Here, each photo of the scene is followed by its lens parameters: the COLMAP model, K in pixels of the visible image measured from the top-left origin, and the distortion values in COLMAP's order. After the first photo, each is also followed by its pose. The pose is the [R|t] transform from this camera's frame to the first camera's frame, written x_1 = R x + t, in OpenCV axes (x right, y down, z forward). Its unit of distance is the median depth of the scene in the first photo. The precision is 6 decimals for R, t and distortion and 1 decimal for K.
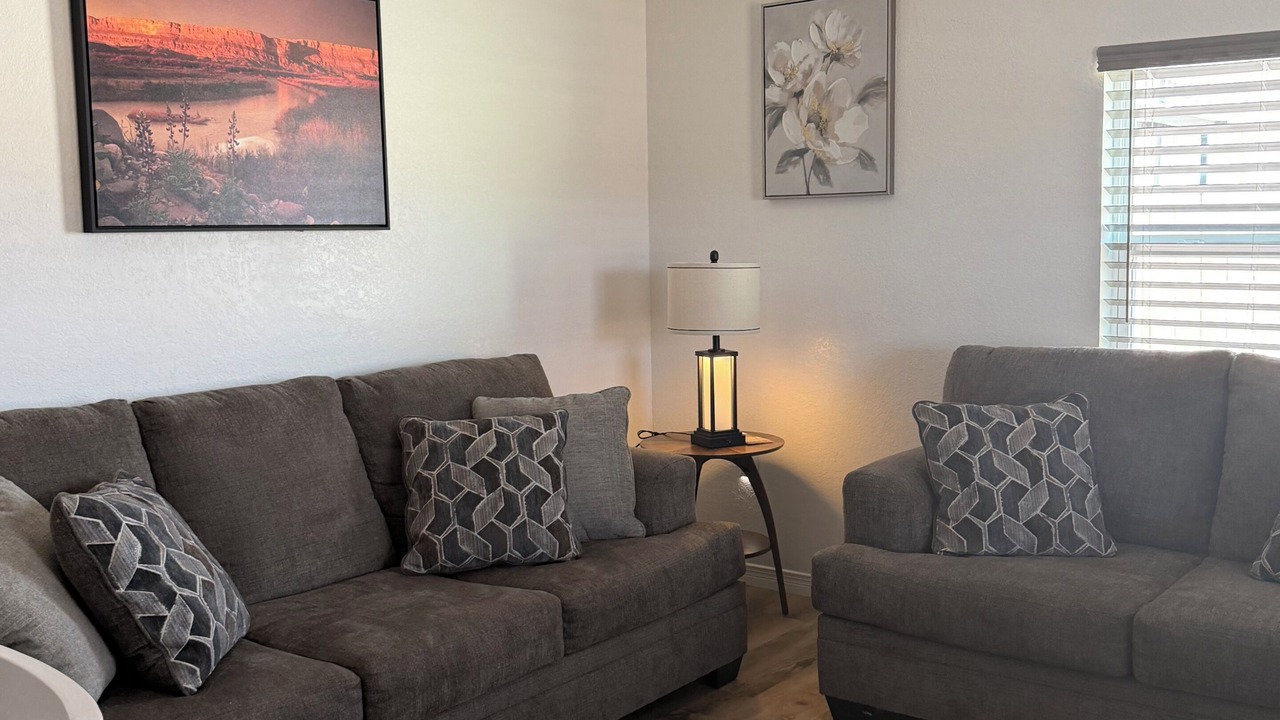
lens RADIAL K [[1191.0, 0, 640.0], [0, 1191.0, 360.0], [0, 0, 1]] dist [0.146470, -0.309025]
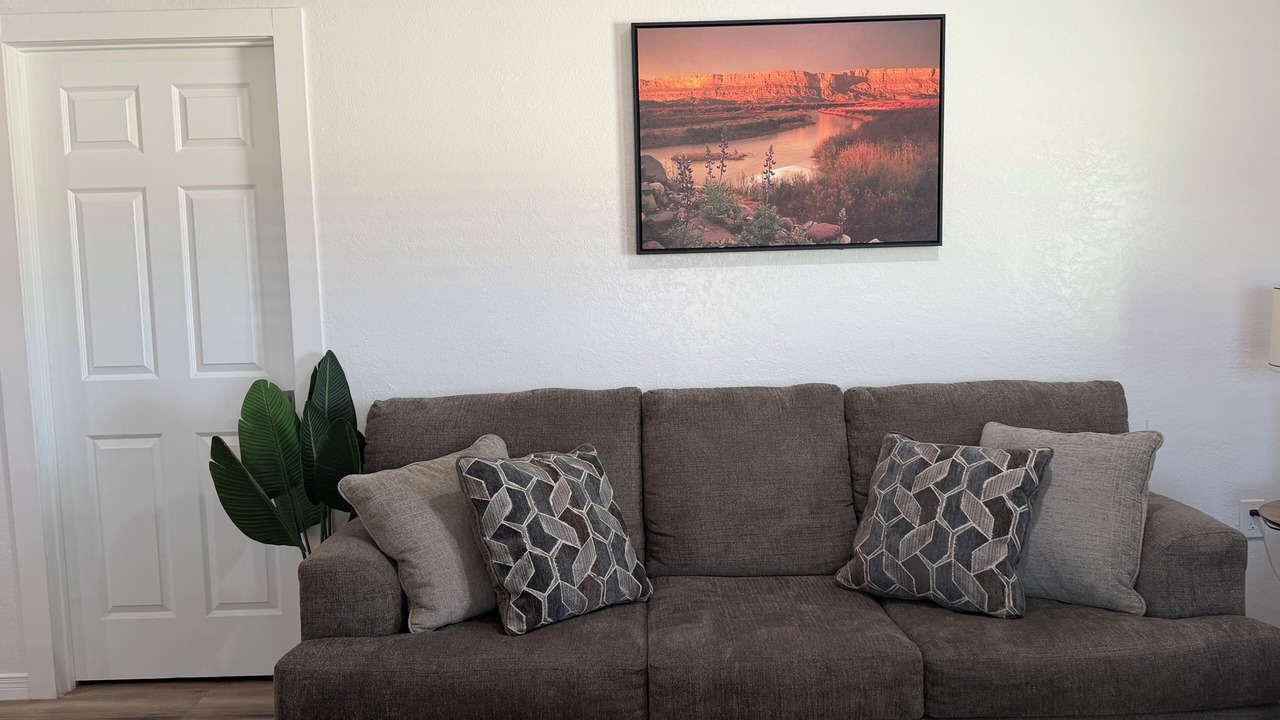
lens RADIAL K [[1007.9, 0, 640.0], [0, 1007.9, 360.0], [0, 0, 1]] dist [0.204085, -0.437864]
pose [[0.652892, 0.078953, -0.753325, 0.332839], [-0.069610, 0.996598, 0.044120, -0.039445], [0.754246, 0.023633, 0.656167, 0.293209]]
